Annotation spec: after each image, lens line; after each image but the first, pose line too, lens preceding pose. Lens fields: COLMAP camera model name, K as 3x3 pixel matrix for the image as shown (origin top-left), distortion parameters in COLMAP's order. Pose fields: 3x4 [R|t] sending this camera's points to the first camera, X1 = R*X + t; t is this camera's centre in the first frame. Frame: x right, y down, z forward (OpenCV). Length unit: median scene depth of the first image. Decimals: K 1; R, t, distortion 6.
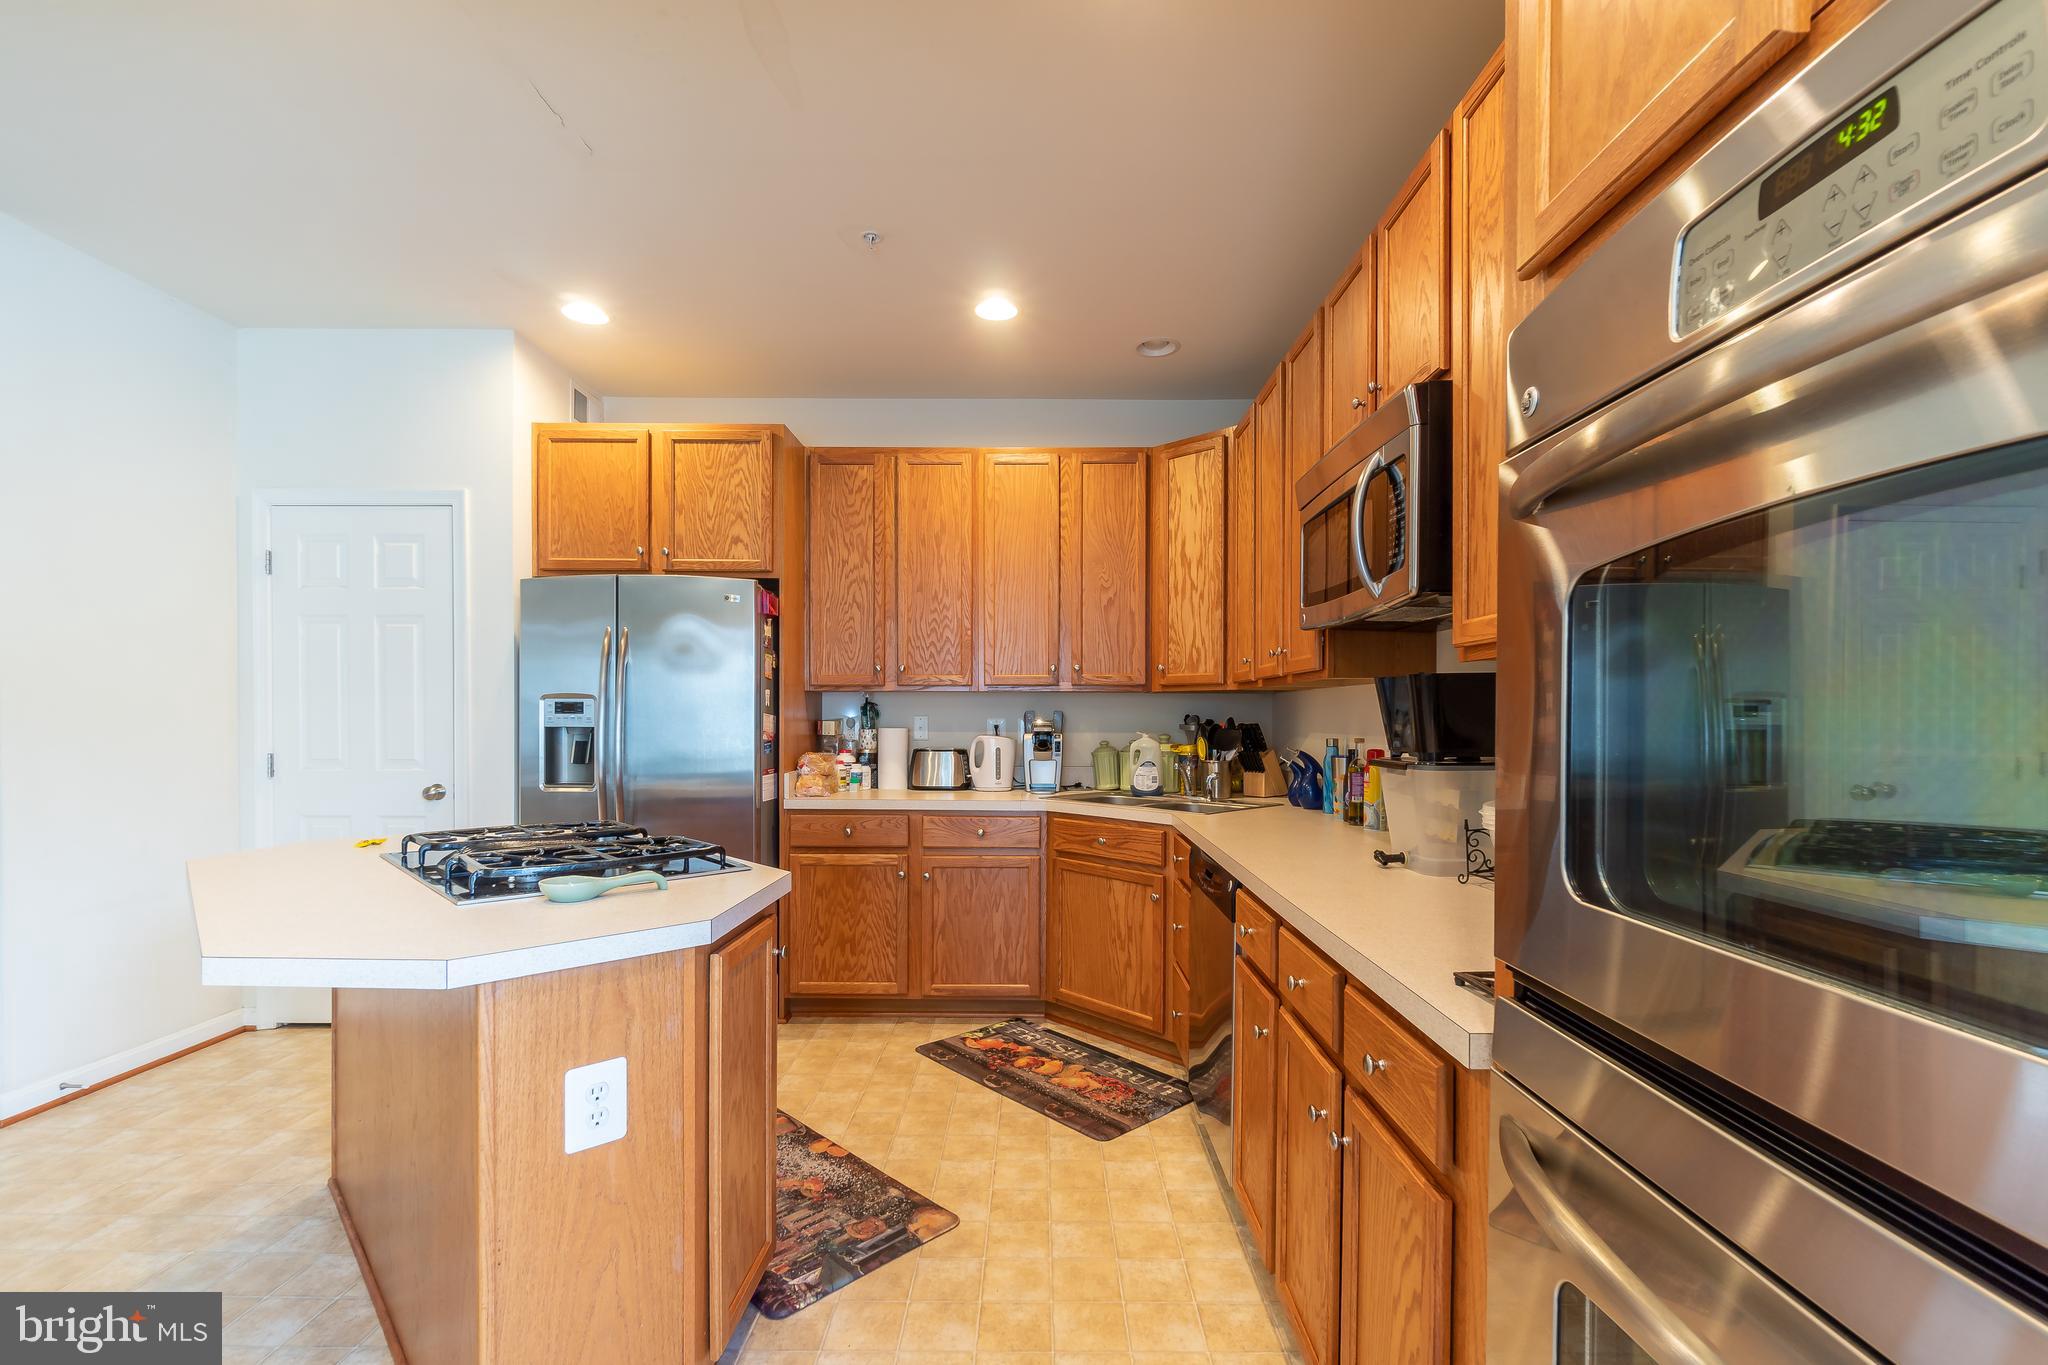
lens RADIAL K [[886.0, 0, 1022.0], [0, 886.0, 700.1], [0, 0, 1]] dist [-0.001911, -0.000209]
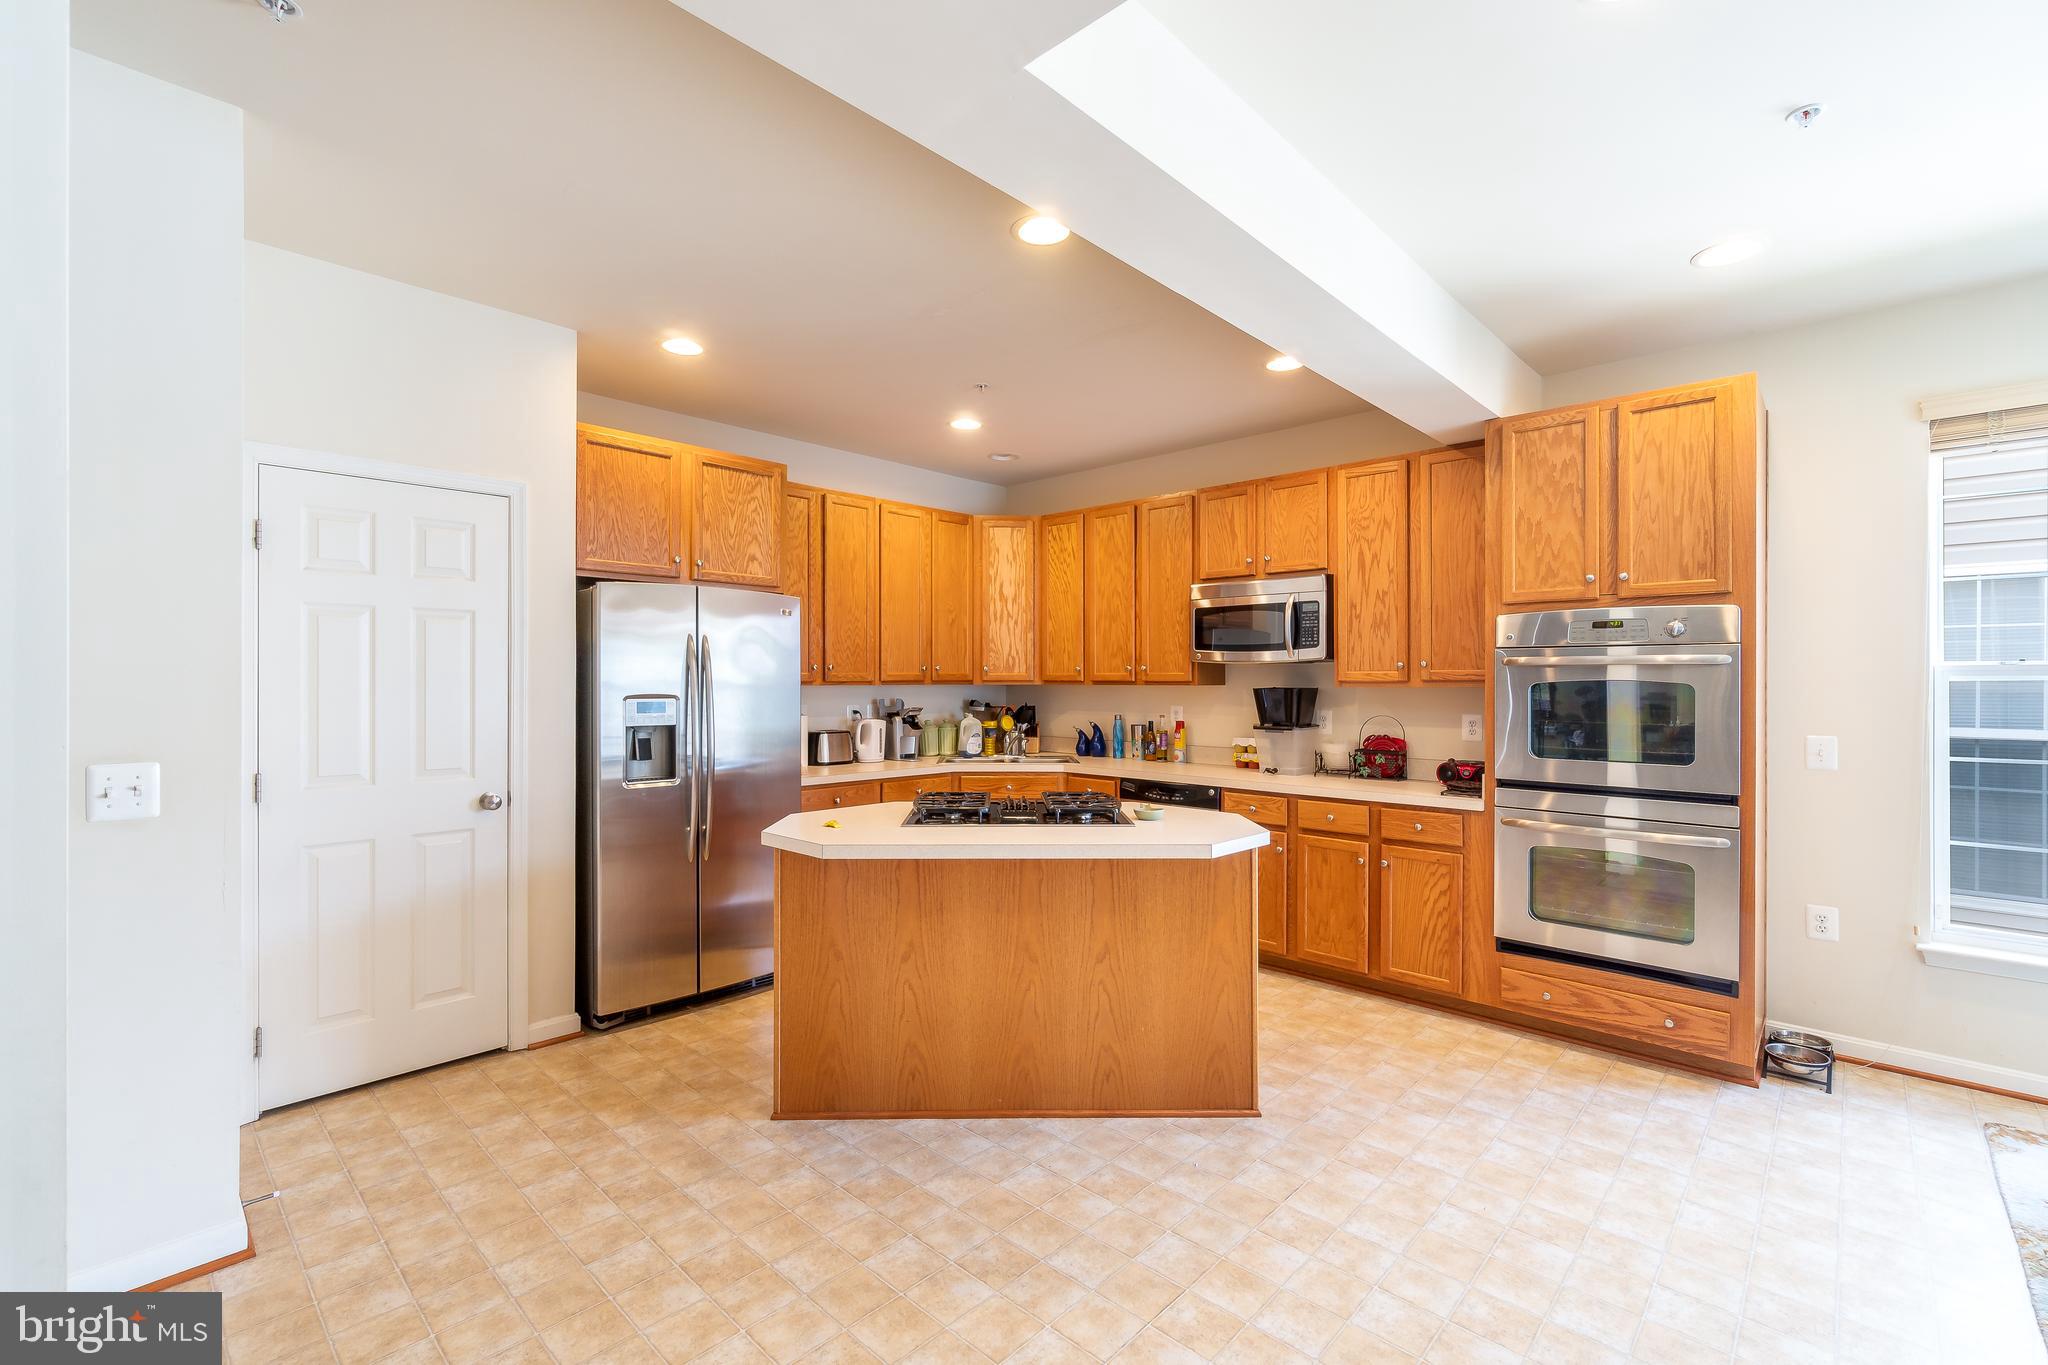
lens RADIAL K [[909.5, 0, 1023.4], [0, 909.5, 677.3], [0, 0, 1]] dist [-0.000901, 0.000040]
pose [[0.677143, -0.002398, 0.735848, -0.955878], [0.002638, 0.999996, 0.000831, -0.025404], [-0.735847, 0.001378, 0.677146, -0.063018]]
